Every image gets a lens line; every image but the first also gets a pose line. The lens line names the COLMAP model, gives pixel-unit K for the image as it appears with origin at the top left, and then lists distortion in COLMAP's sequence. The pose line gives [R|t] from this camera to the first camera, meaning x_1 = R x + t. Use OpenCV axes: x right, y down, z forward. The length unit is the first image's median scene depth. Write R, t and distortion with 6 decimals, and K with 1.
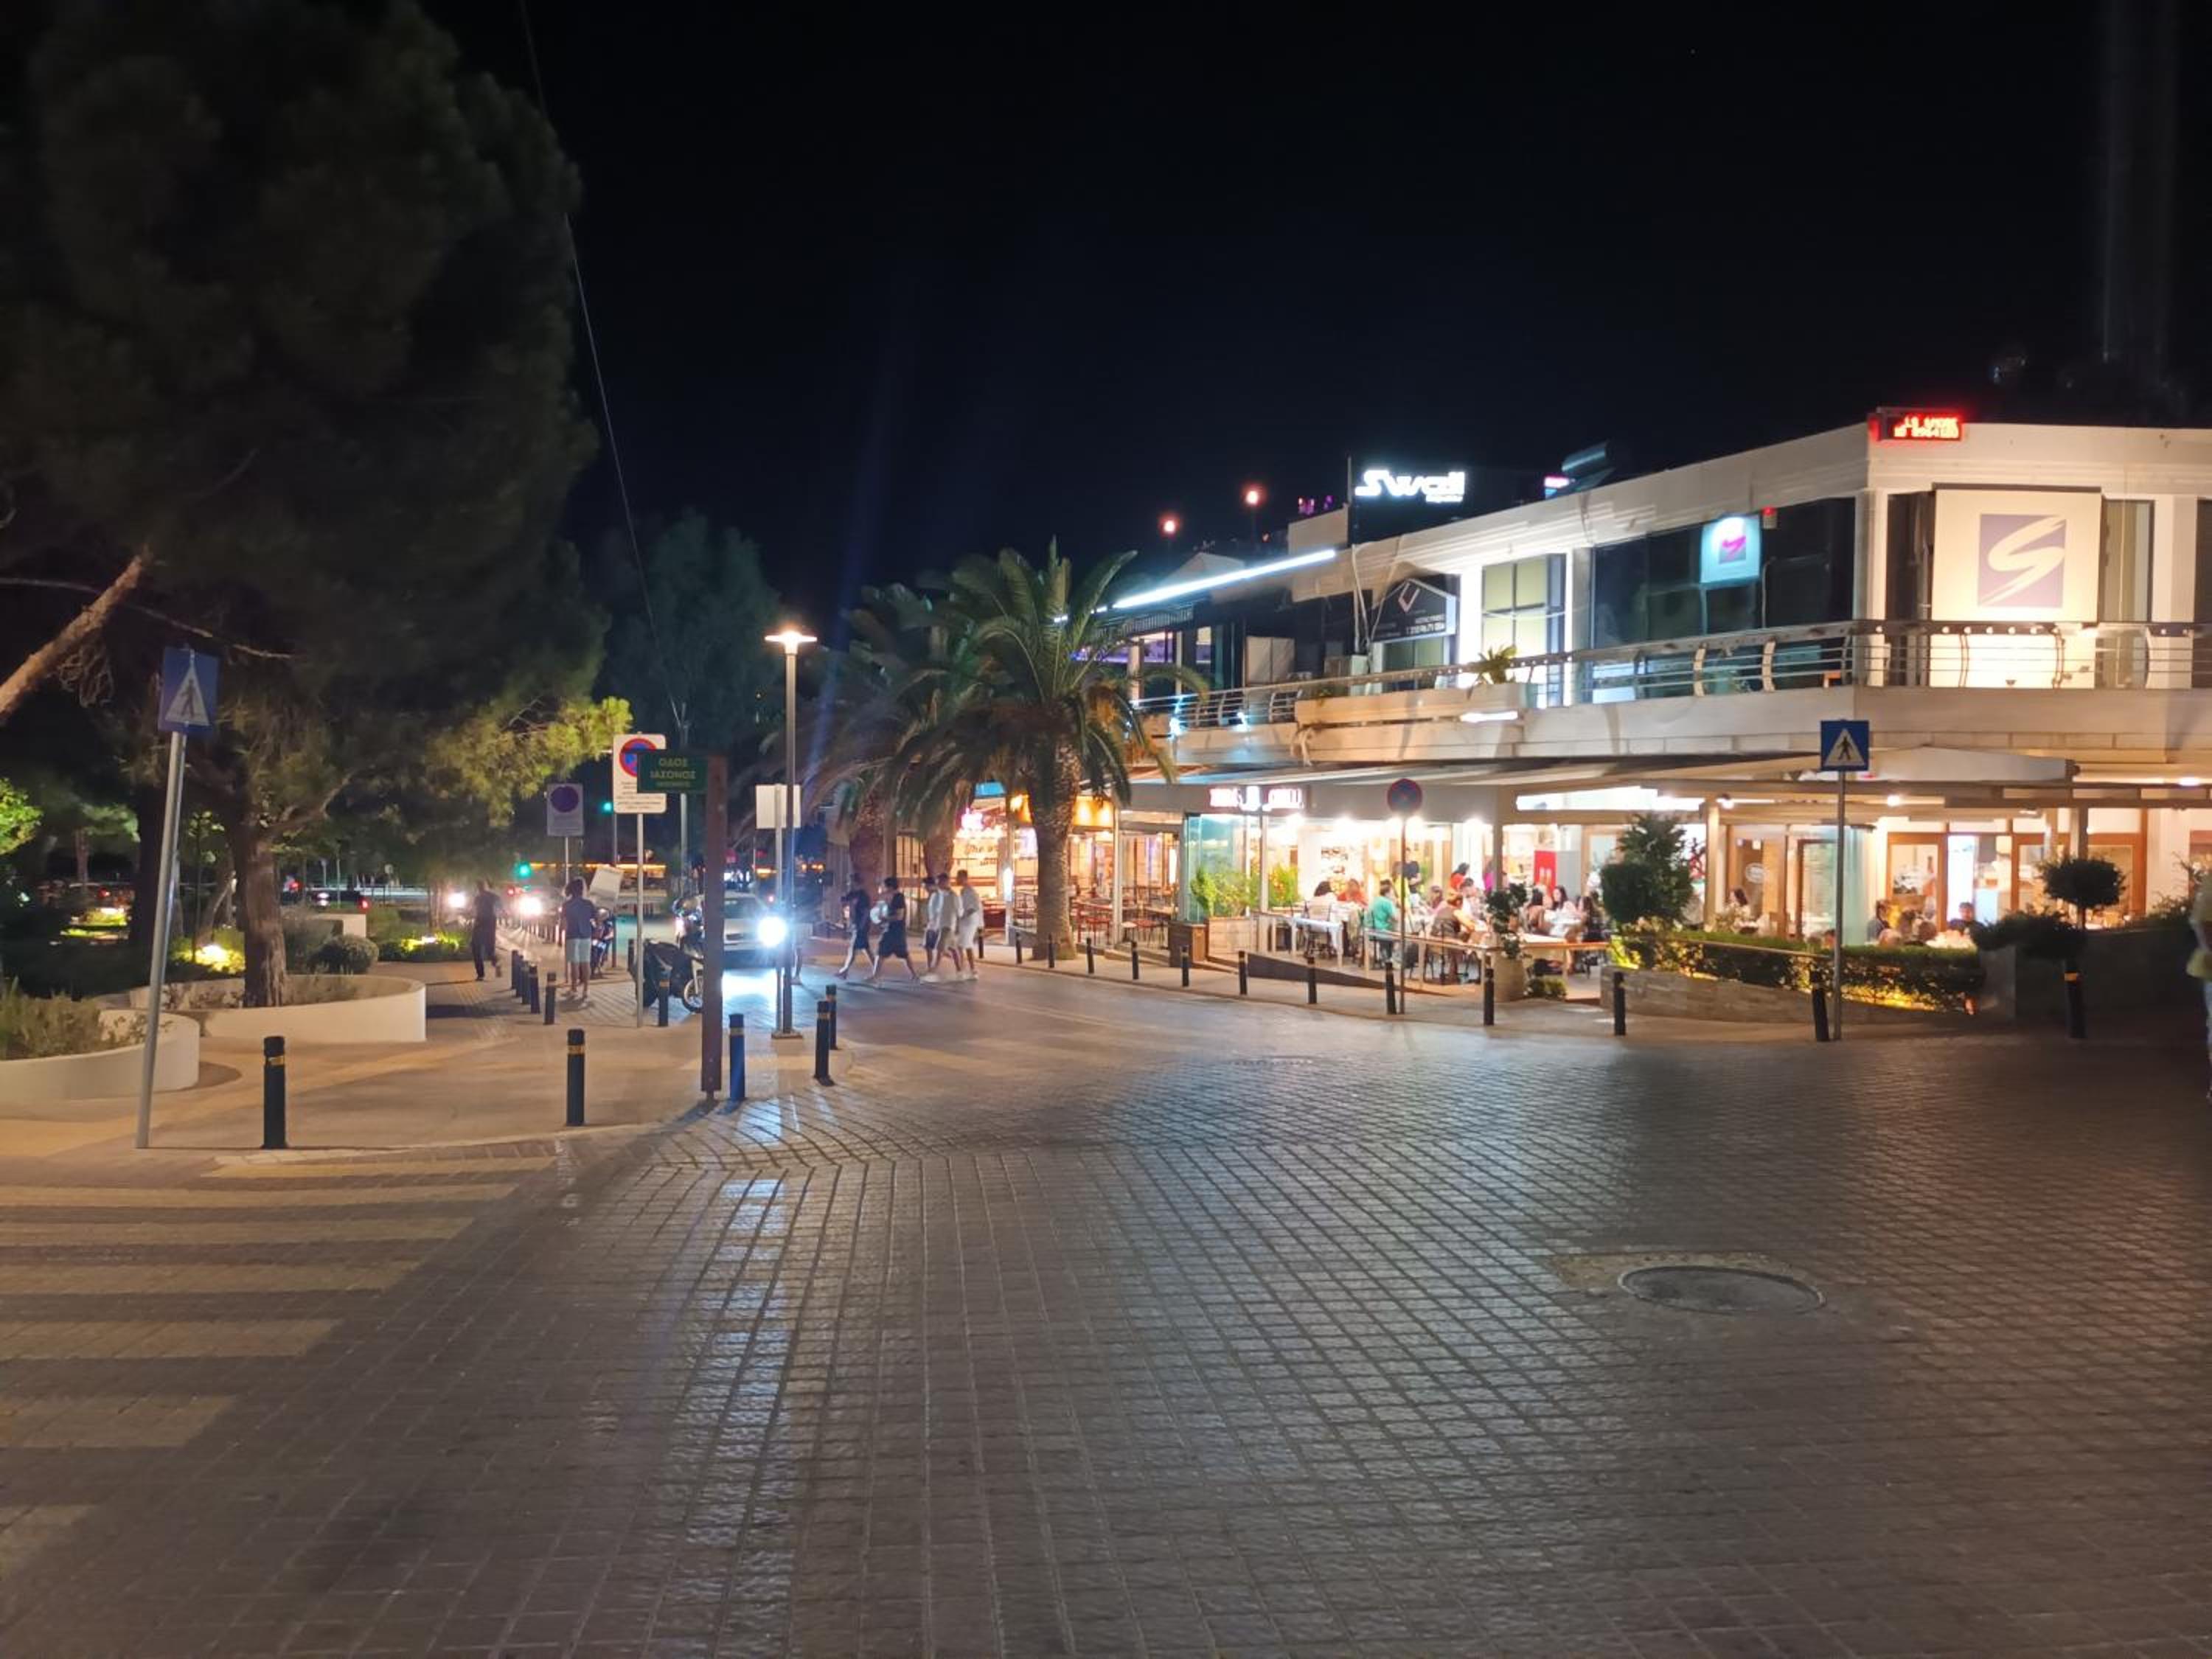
lens RADIAL K [[1653.5, 0, 1106.0], [0, 1653.5, 829.5], [0, 0, 1]] dist [0.045184, -0.029387]
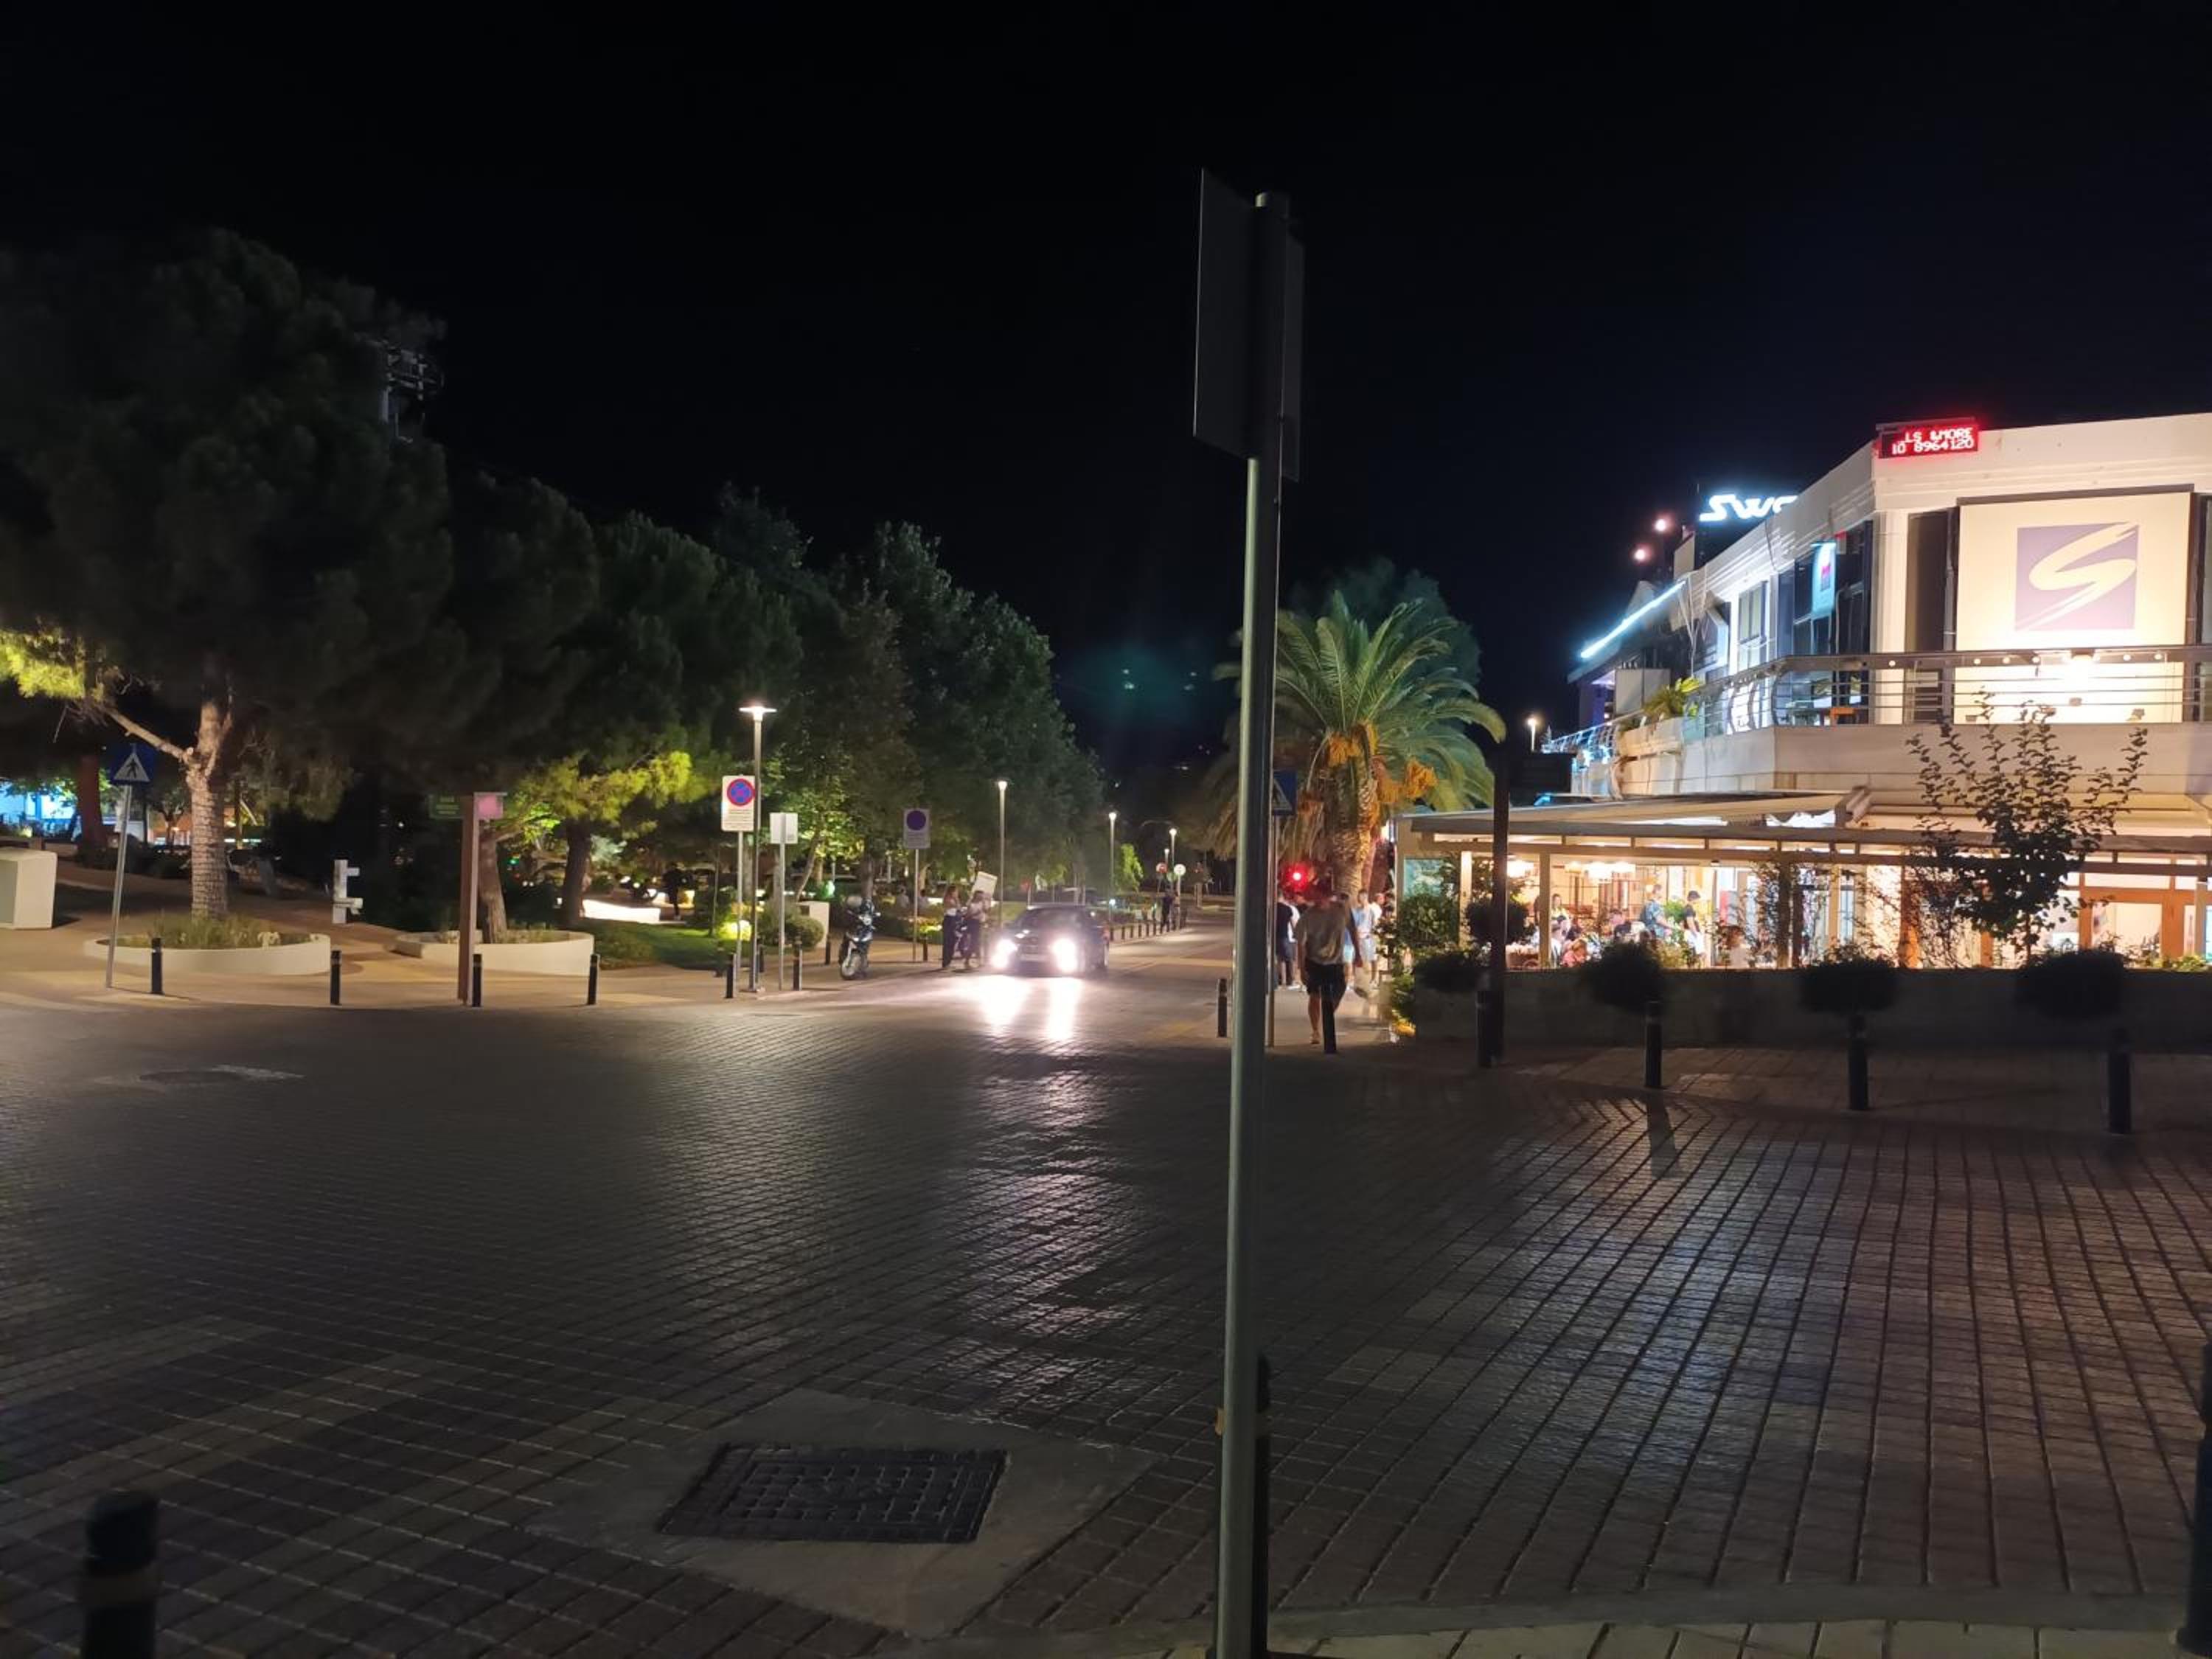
lens RADIAL K [[1653.5, 0, 1106.0], [0, 1653.5, 829.5], [0, 0, 1]] dist [0.045184, -0.029387]
pose [[0.834075, 0.019732, -0.551298, 0.614166], [-0.027034, 0.999621, -0.005123, -0.009908], [0.550988, 0.019177, 0.834293, -0.011732]]
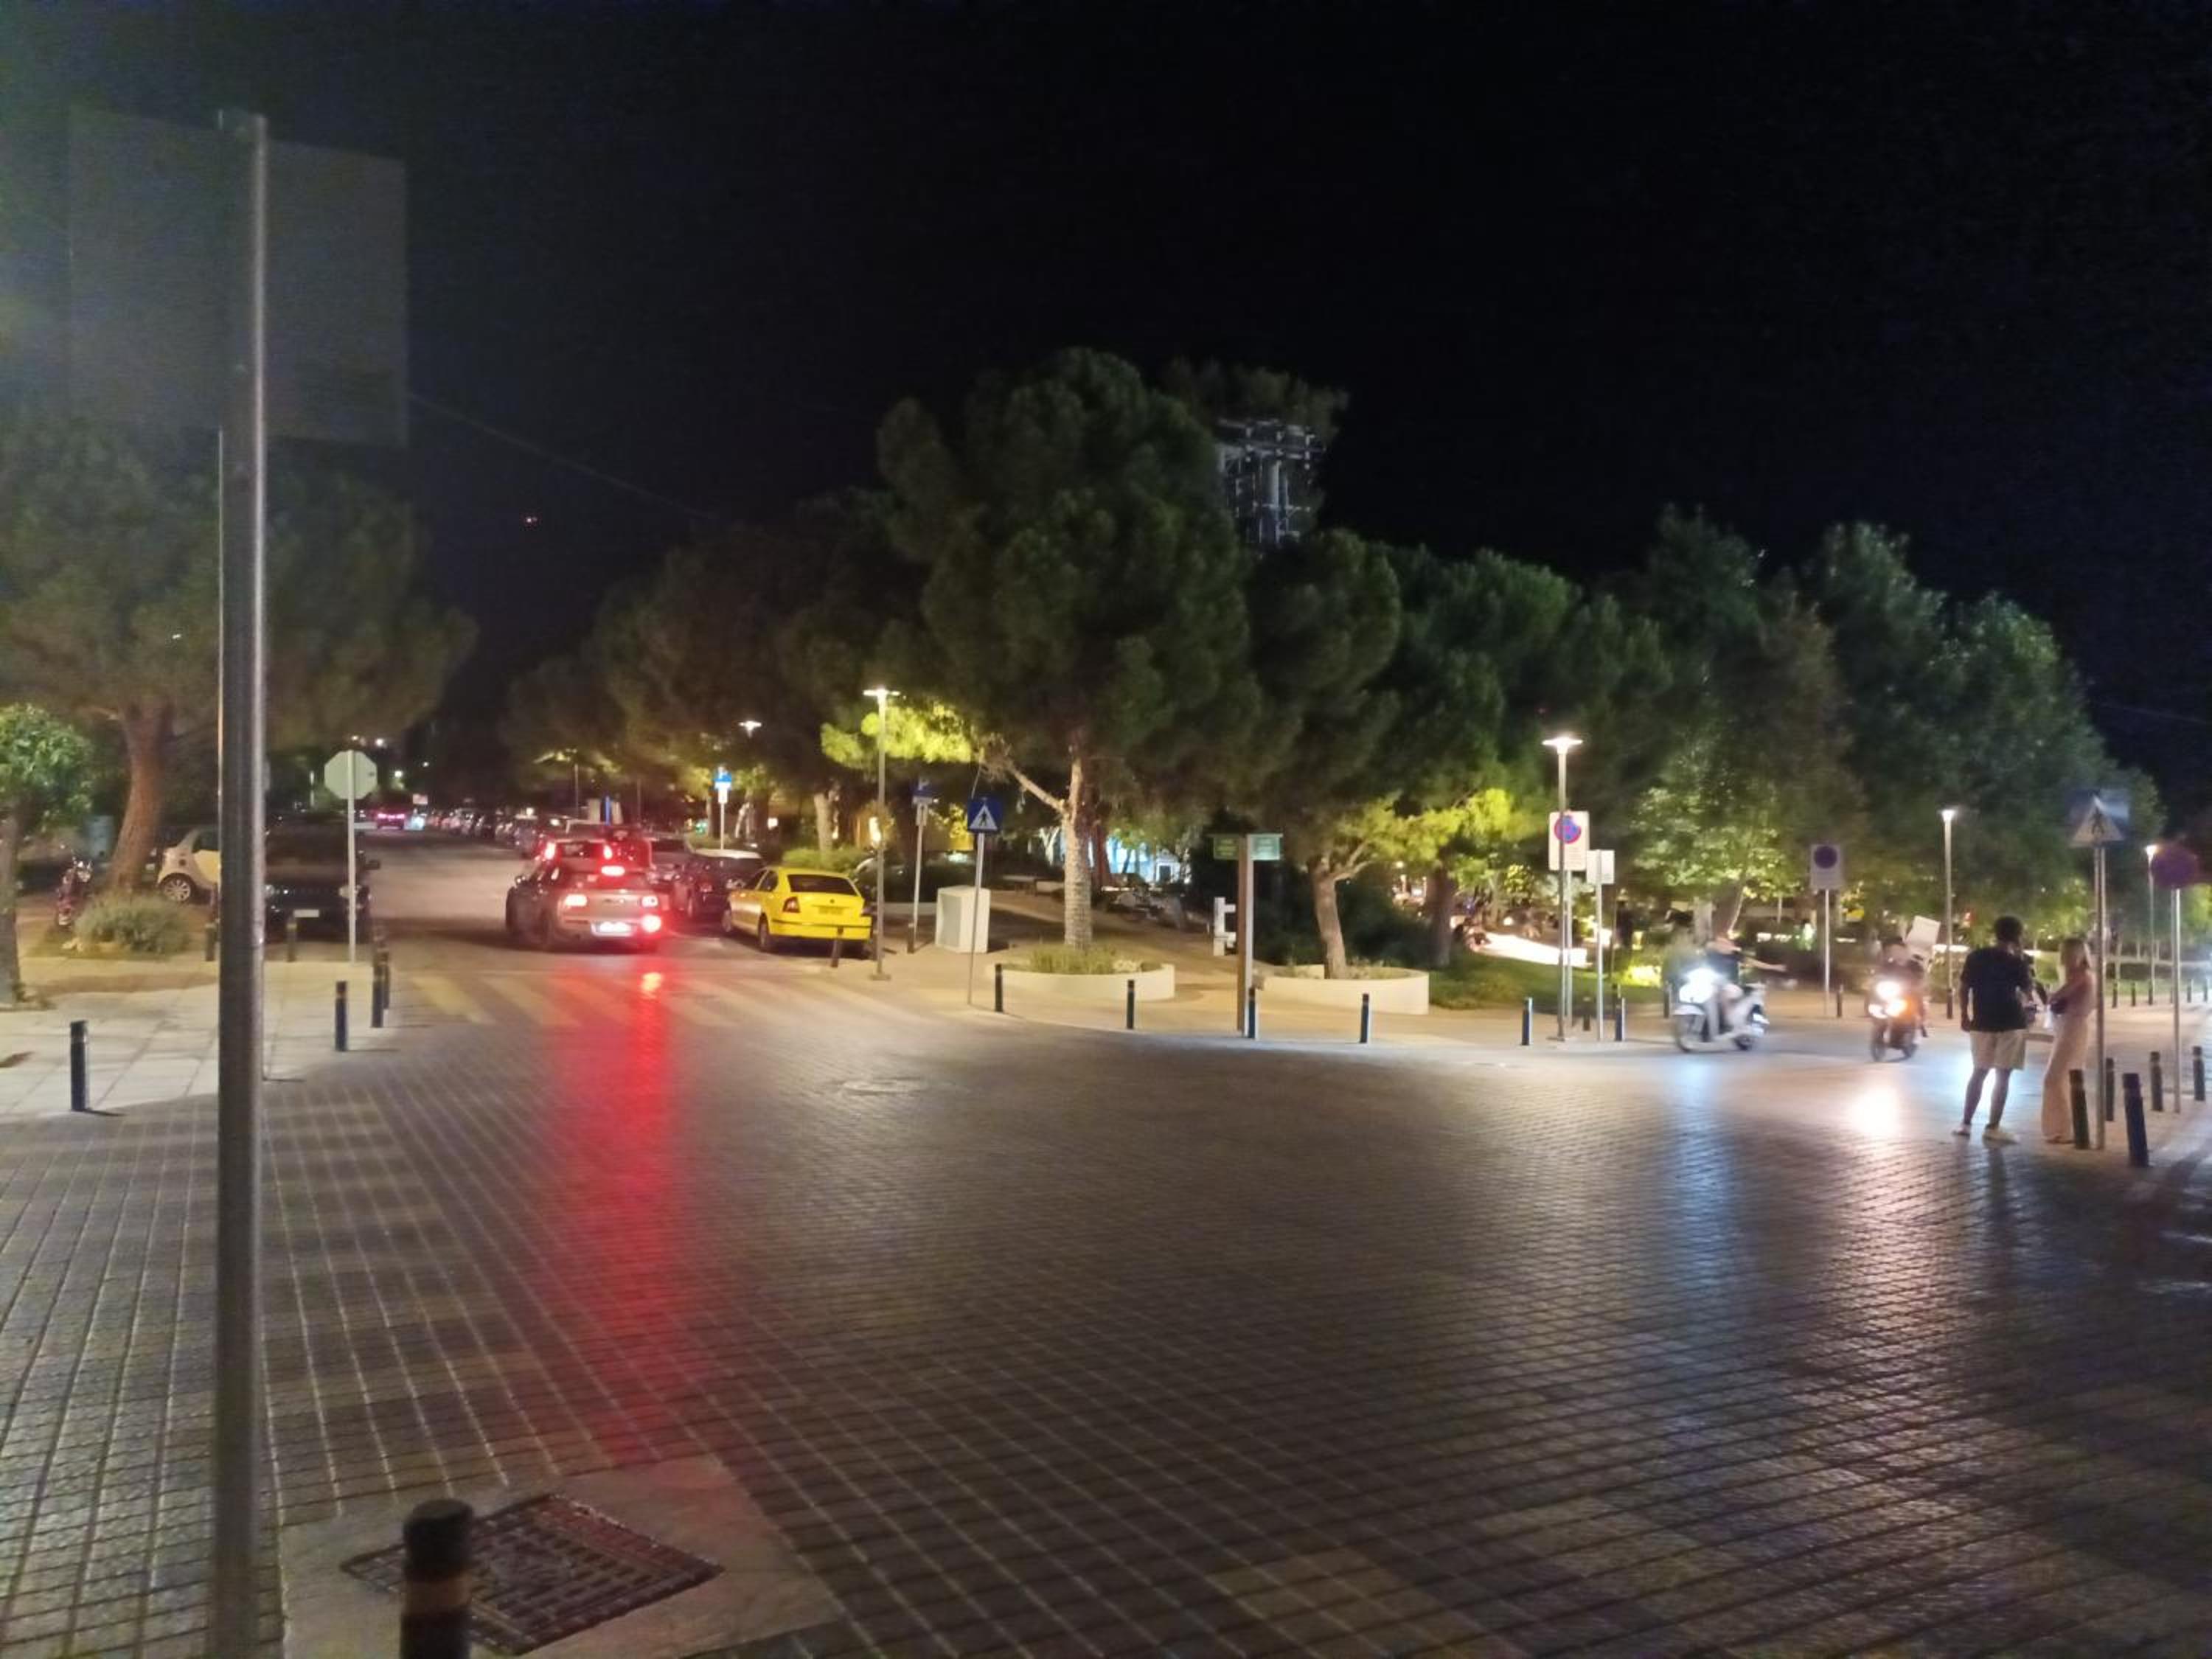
lens RADIAL K [[1653.5, 0, 1106.0], [0, 1653.5, 829.5], [0, 0, 1]] dist [0.045184, -0.029387]
pose [[0.366664, -0.004434, -0.930343, 0.676883], [-0.021589, 0.999679, -0.013273, -0.013592], [0.930103, 0.024952, 0.366451, 0.120805]]
